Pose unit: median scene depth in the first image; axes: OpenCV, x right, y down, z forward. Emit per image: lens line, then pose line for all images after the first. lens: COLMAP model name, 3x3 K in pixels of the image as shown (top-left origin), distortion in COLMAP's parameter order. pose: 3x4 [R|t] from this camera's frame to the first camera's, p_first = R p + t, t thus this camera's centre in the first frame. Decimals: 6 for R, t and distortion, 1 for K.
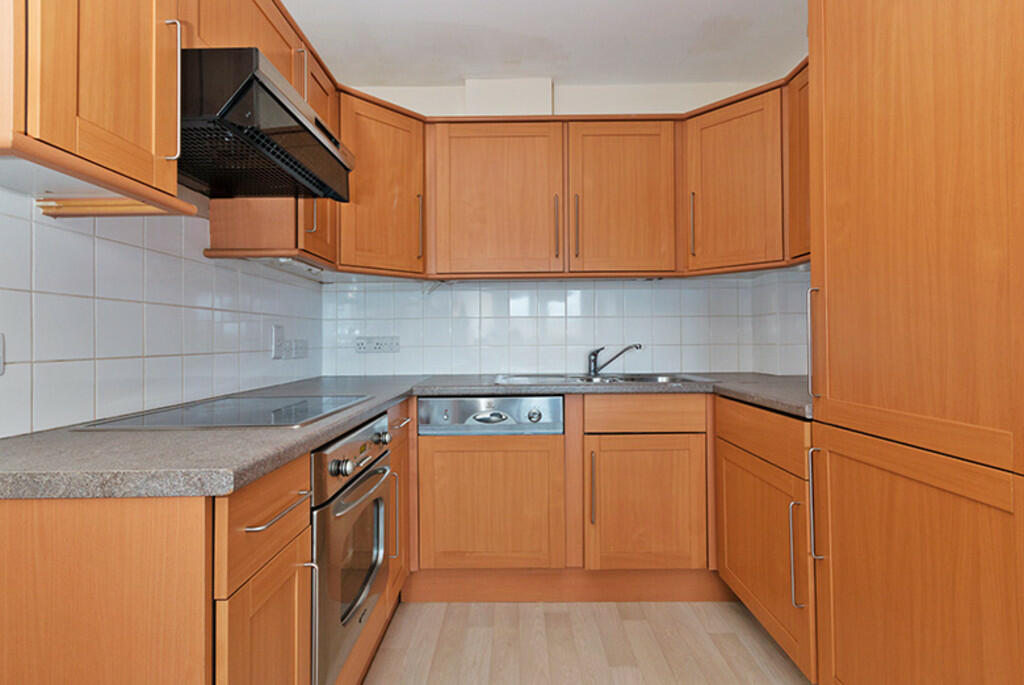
lens RADIAL K [[473.6, 0, 515.8], [0, 473.6, 335.2], [0, 0, 1]] dist [0.012929, -0.004070]
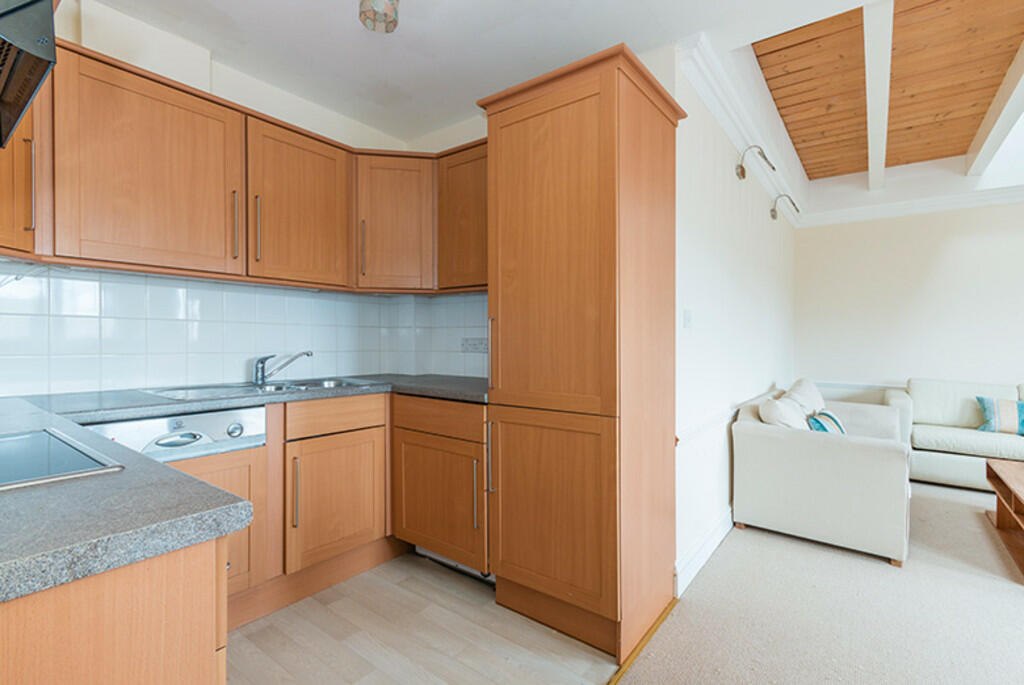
lens RADIAL K [[473.6, 0, 509.5], [0, 473.6, 341.2], [0, 0, 1]] dist [0.012929, -0.004070]
pose [[0.613453, 0.013356, 0.789618, -0.368220], [-0.021123, 0.999777, -0.000500, -0.015933], [-0.789448, -0.016372, 0.613598, 0.006619]]
